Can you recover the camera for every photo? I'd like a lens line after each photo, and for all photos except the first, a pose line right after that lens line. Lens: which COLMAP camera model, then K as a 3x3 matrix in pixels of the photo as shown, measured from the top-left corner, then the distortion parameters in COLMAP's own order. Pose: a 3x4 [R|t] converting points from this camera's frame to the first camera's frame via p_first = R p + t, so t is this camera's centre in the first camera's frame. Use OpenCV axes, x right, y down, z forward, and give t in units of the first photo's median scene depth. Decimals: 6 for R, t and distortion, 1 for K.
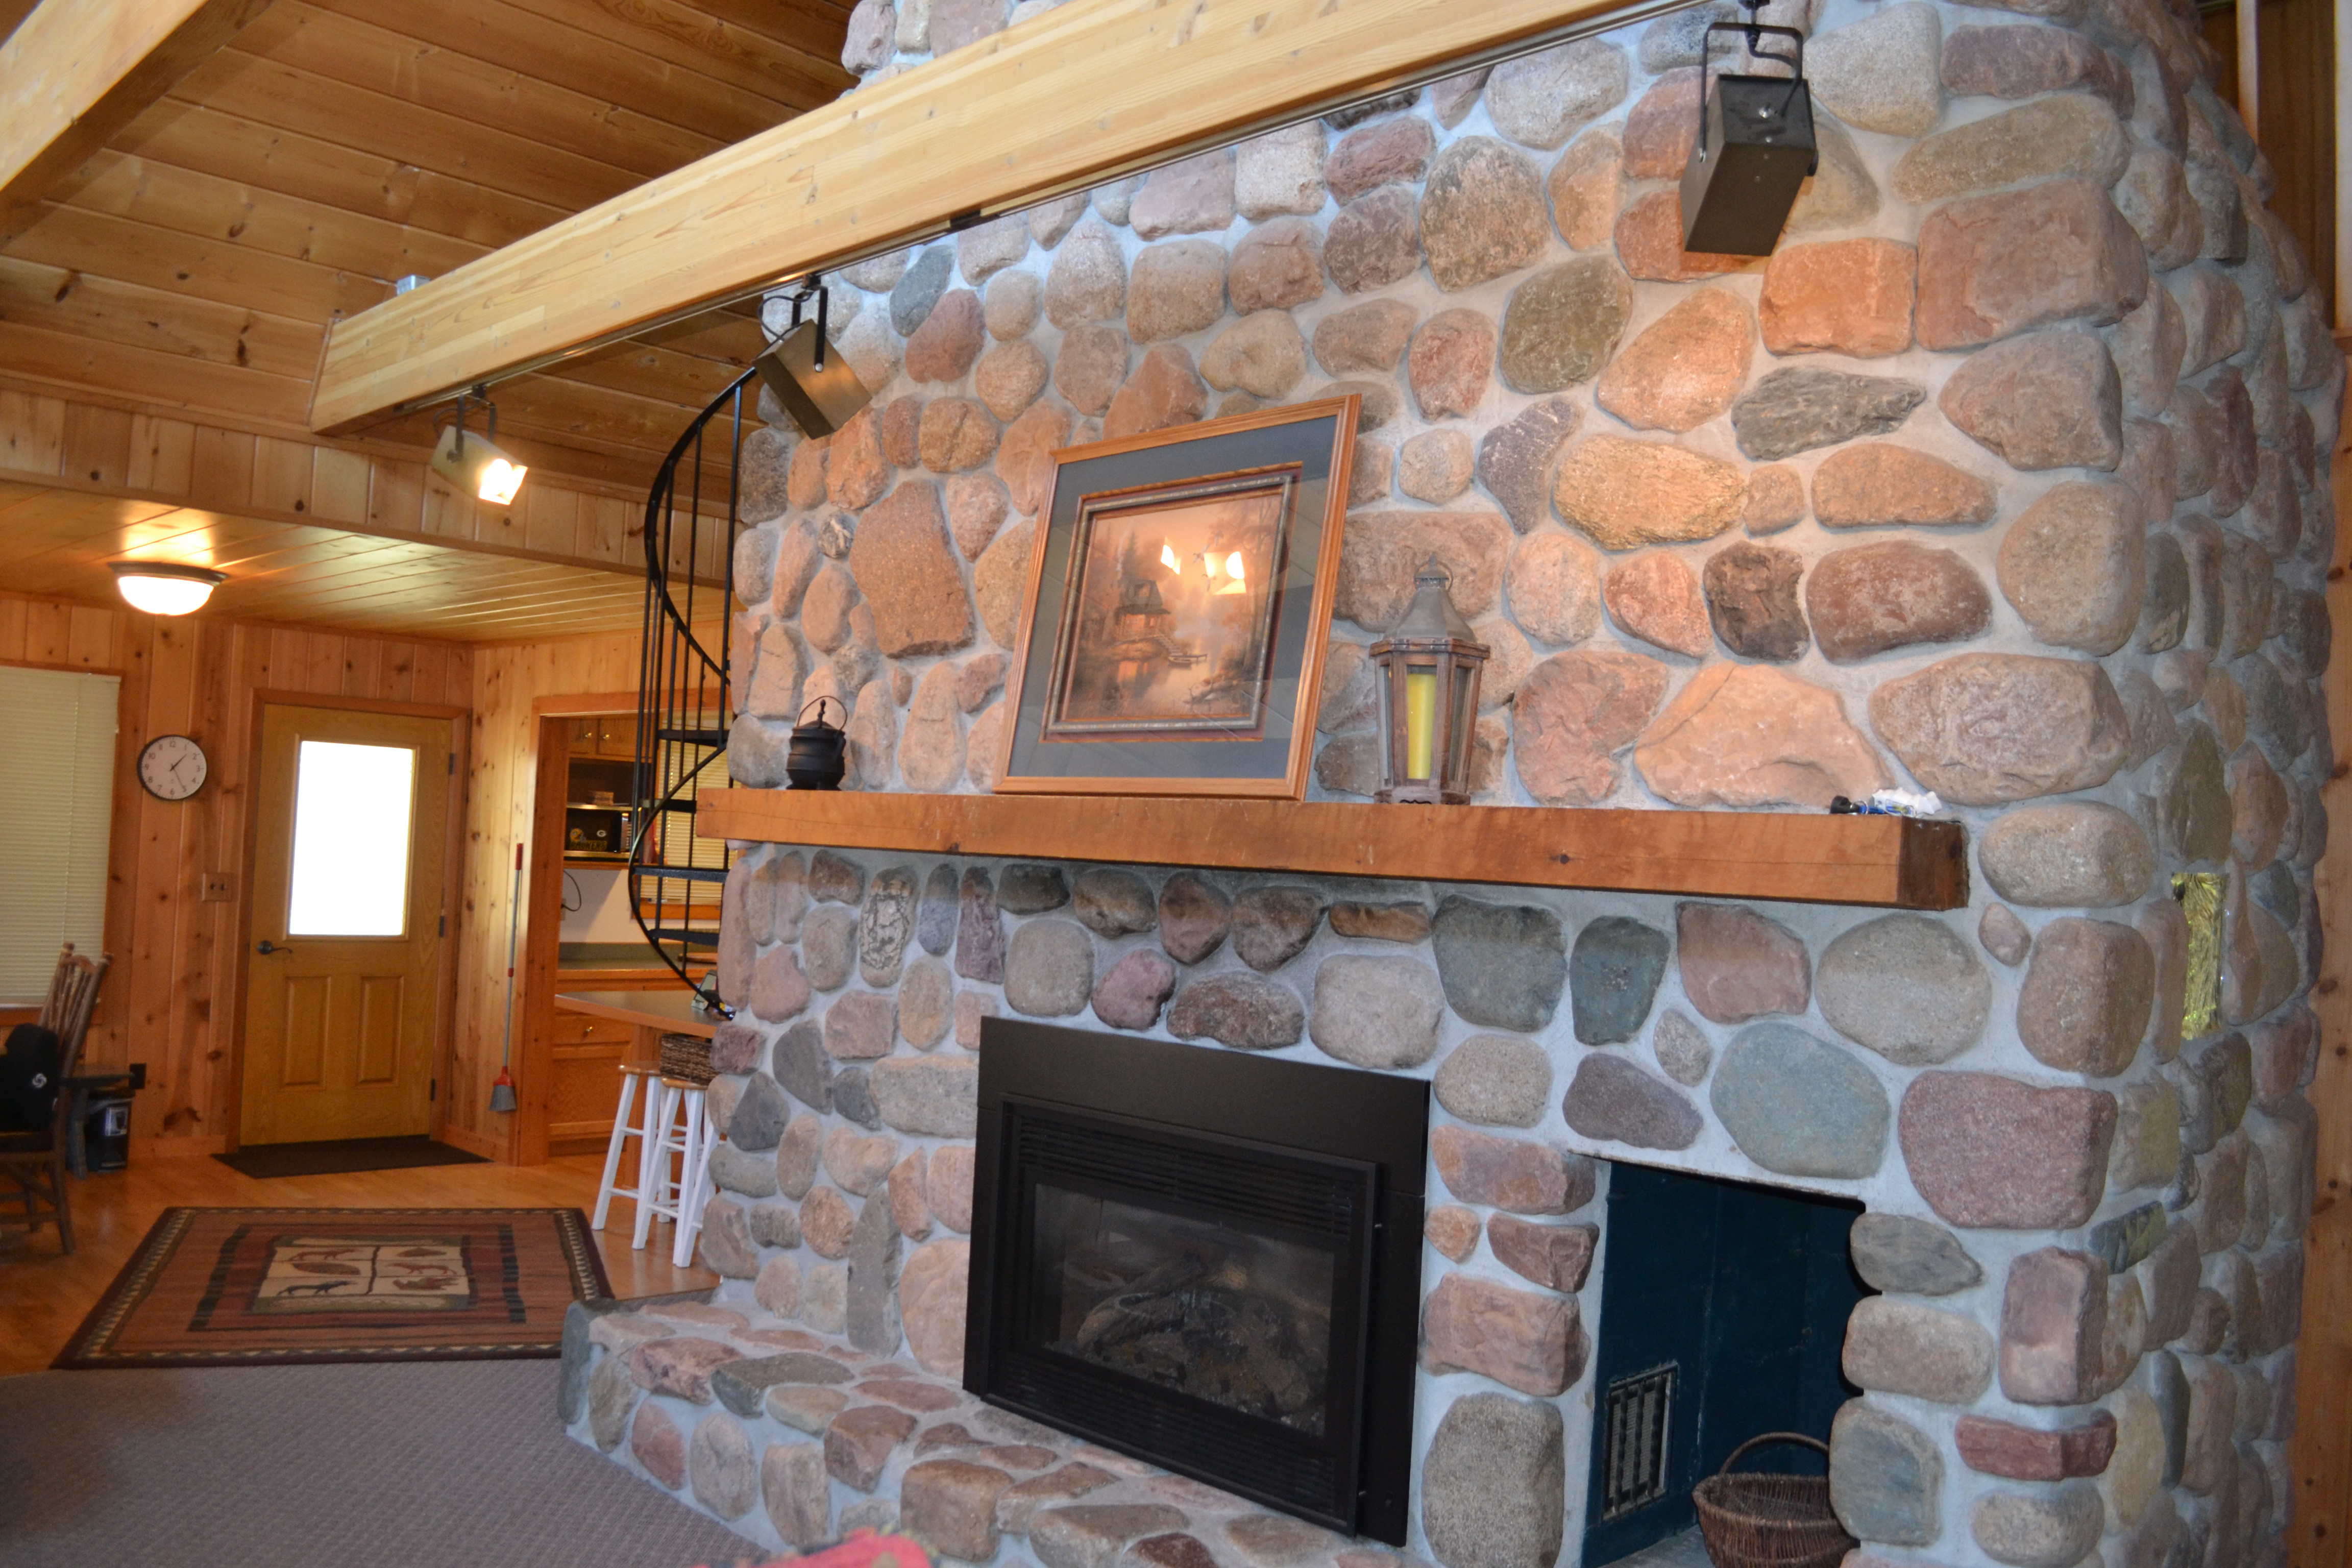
lens RADIAL K [[1882.0, 0, 1164.4], [0, 1882.0, 795.4], [0, 0, 1]] dist [-0.077073, 0.005098]
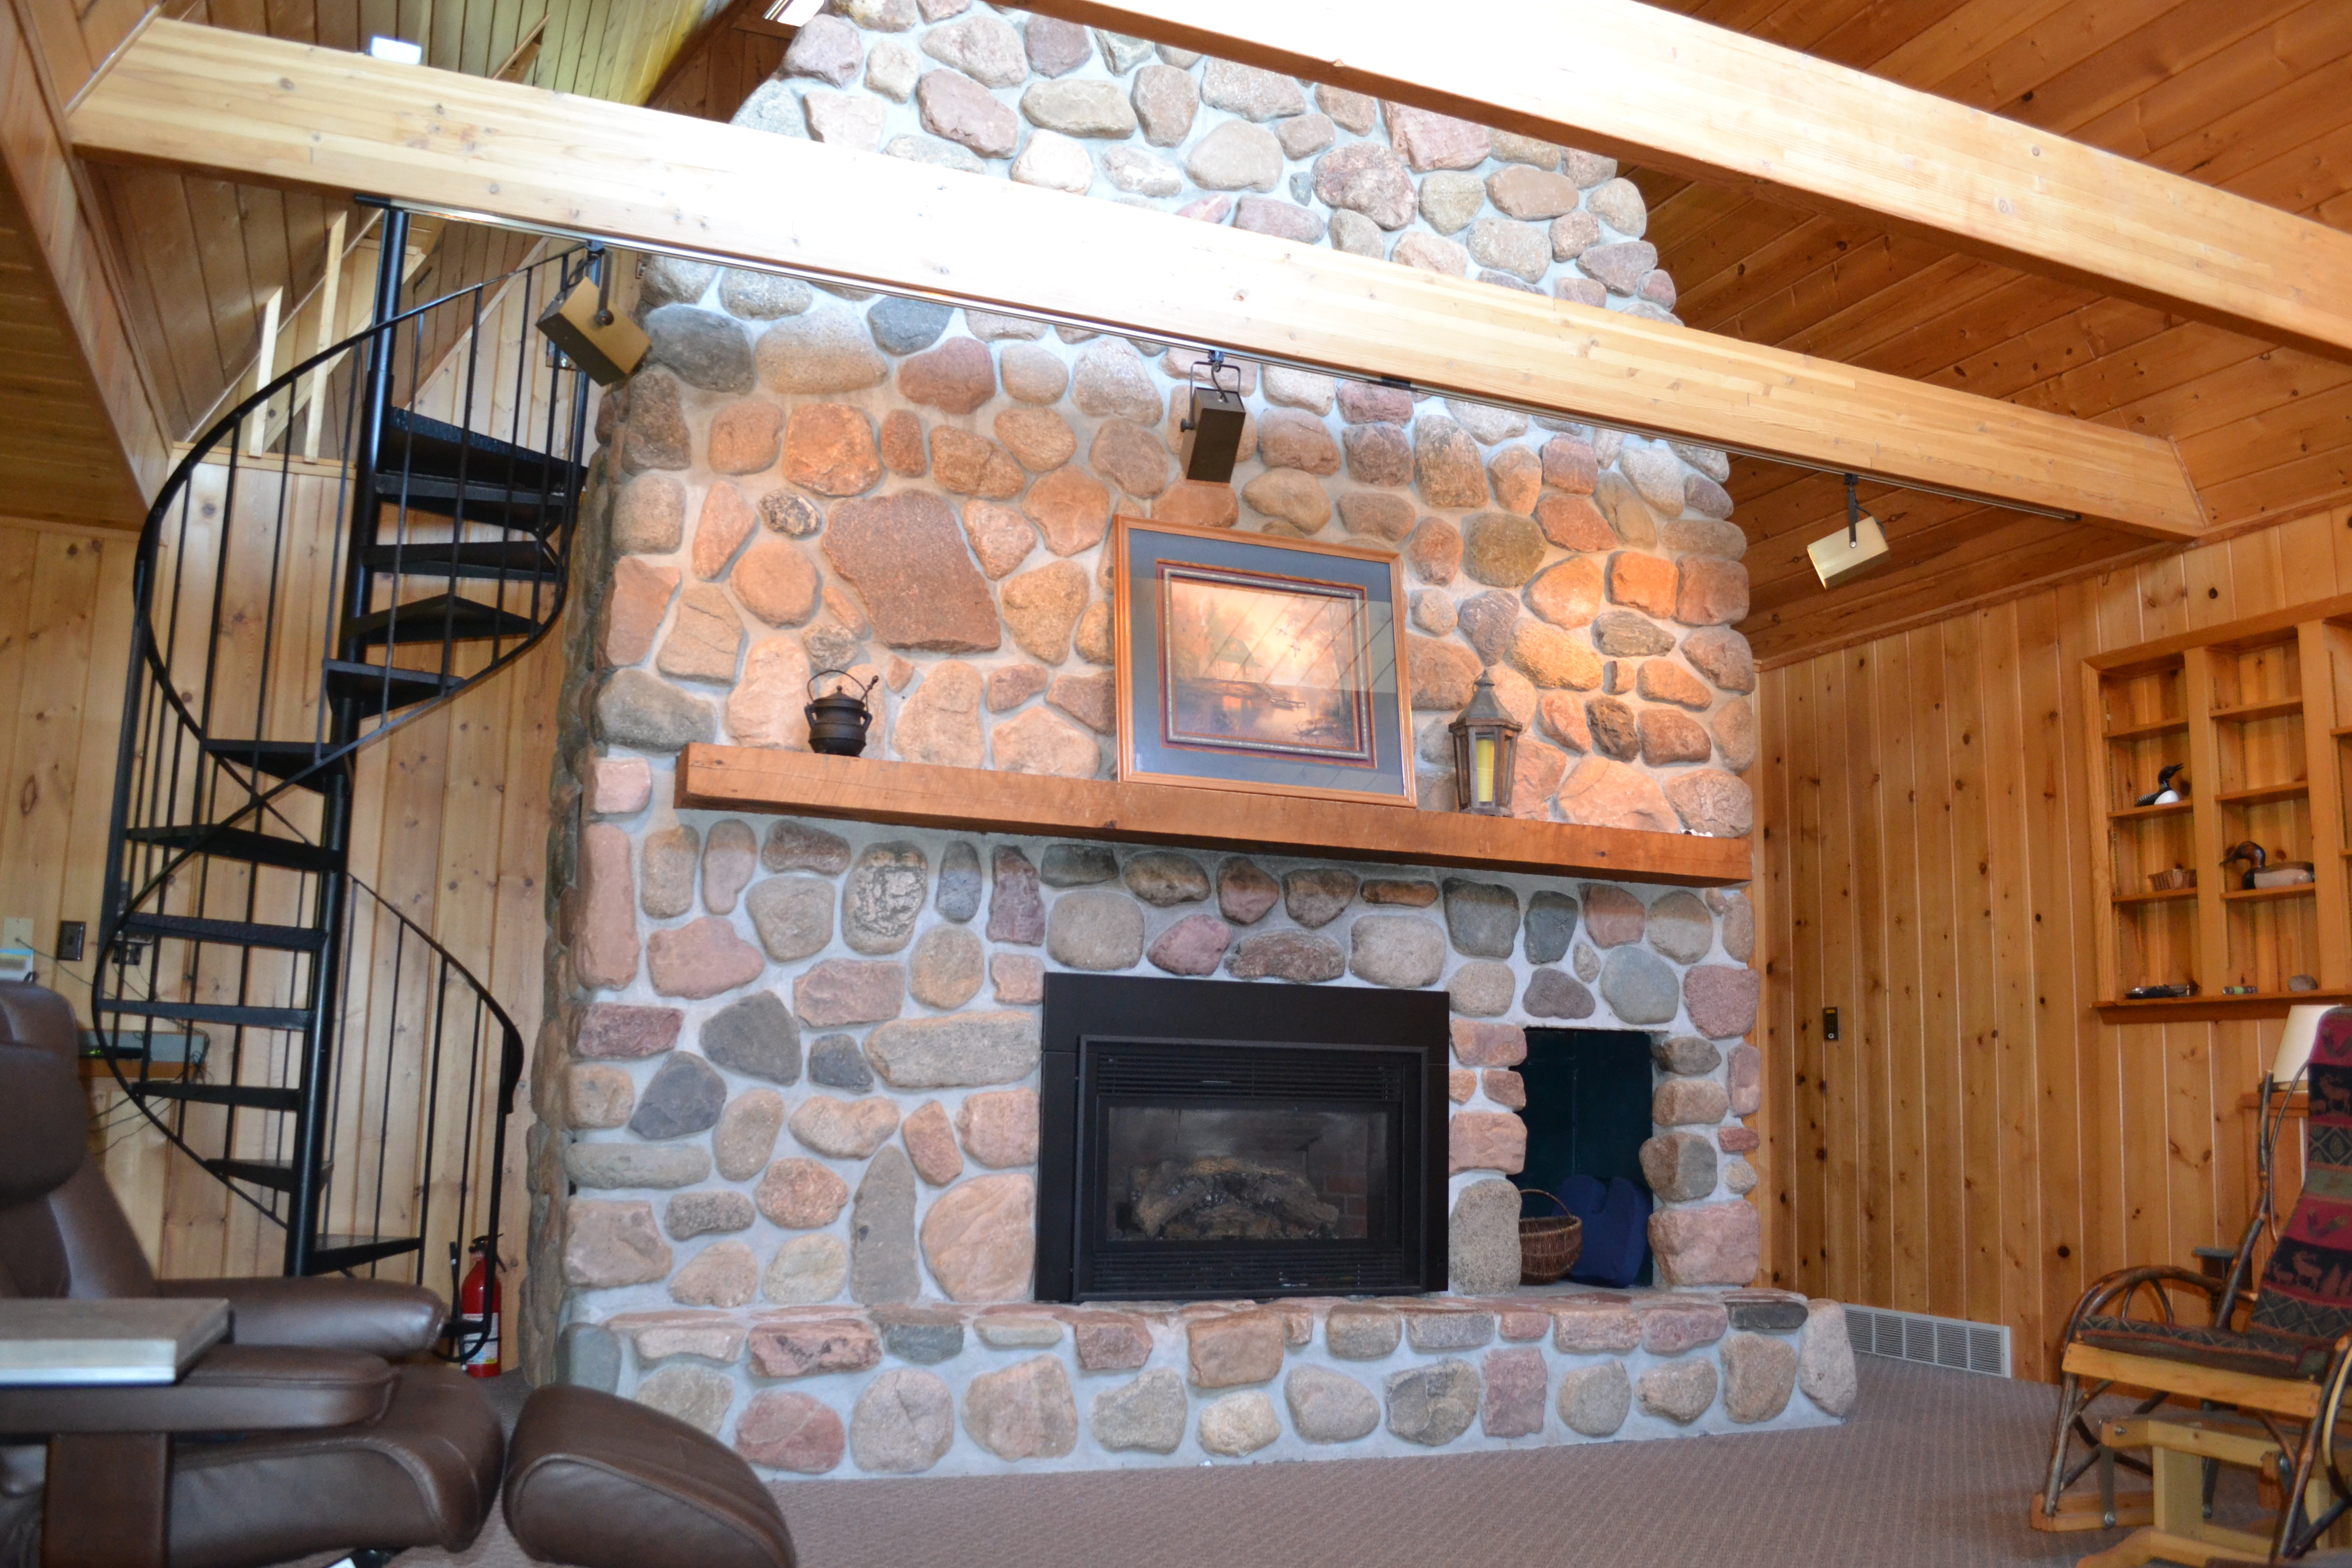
lens RADIAL K [[1882.0, 0, 1155.6], [0, 1882.0, 793.1], [0, 0, 1]] dist [-0.077073, 0.005098]
pose [[0.387188, 0.103476, 0.916176, -1.332506], [-0.035047, 0.994616, -0.097524, 0.137112], [-0.921334, 0.005651, 0.388730, 0.561305]]
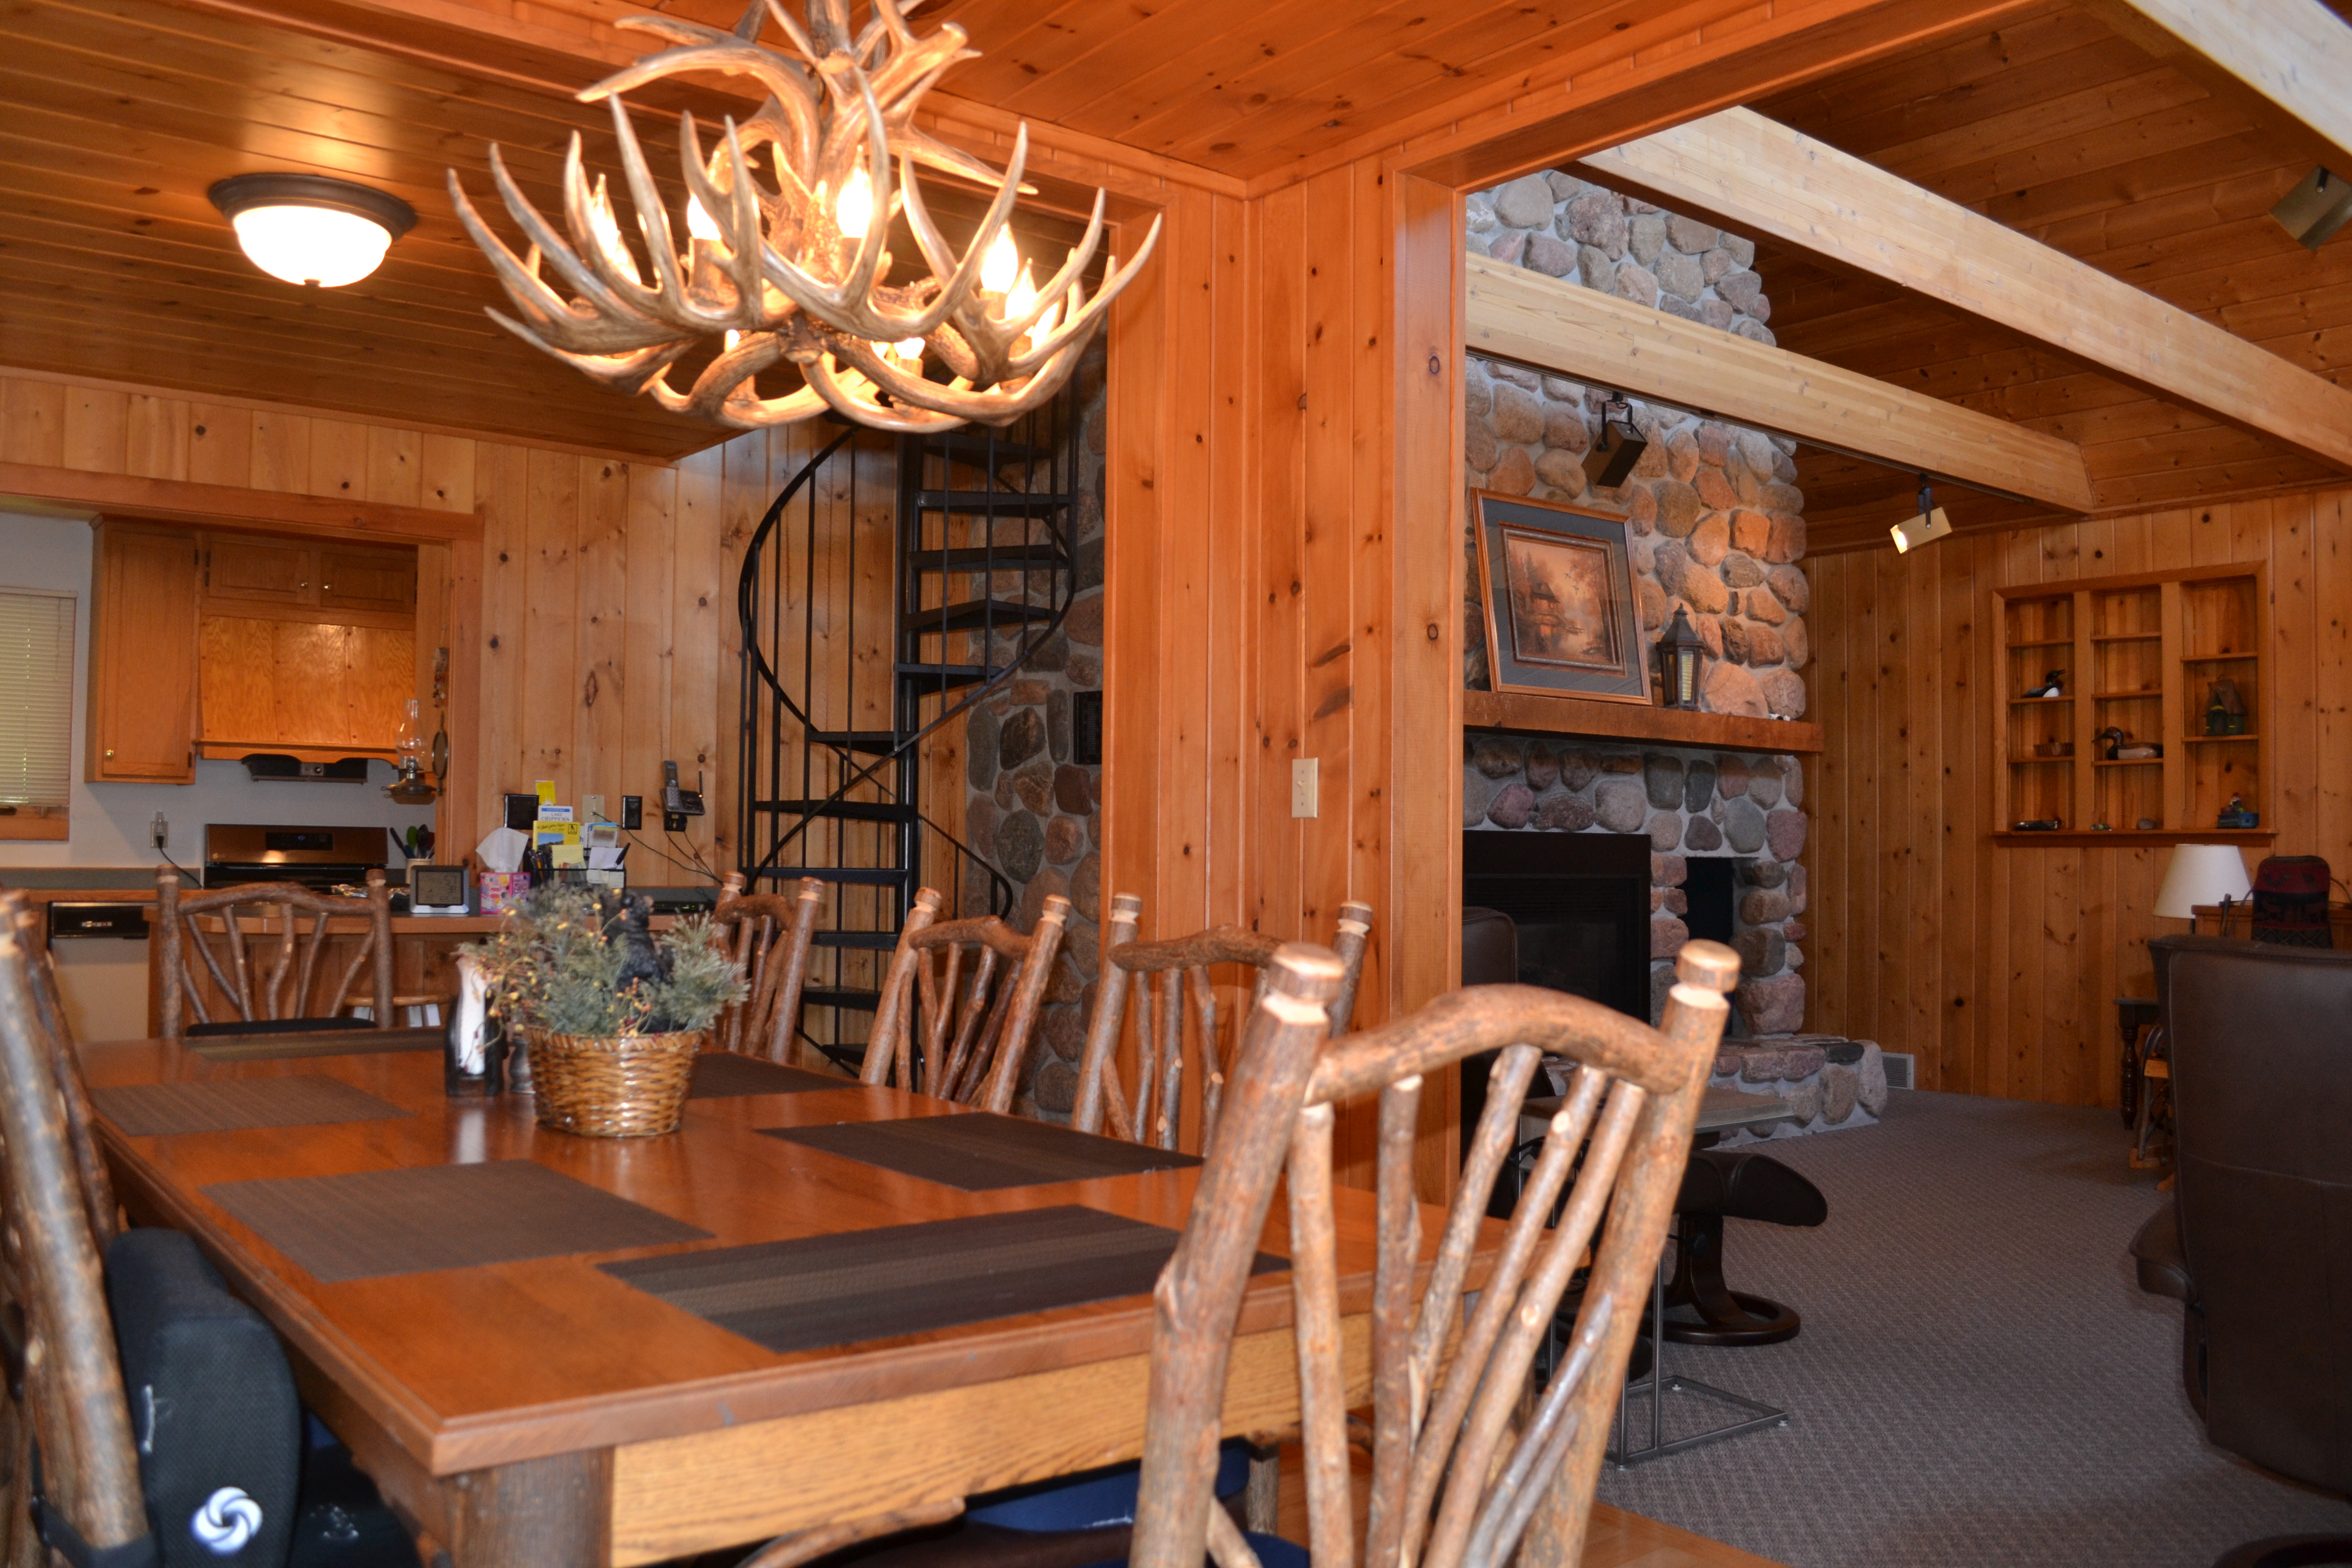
lens RADIAL K [[1882.0, 0, 1168.4], [0, 1882.0, 797.3], [0, 0, 1]] dist [-0.077073, 0.005098]
pose [[0.120543, -0.016027, 0.992579, -1.986729], [-0.034437, 0.999200, 0.020316, 0.075539], [-0.992111, -0.036630, 0.119894, 1.205781]]
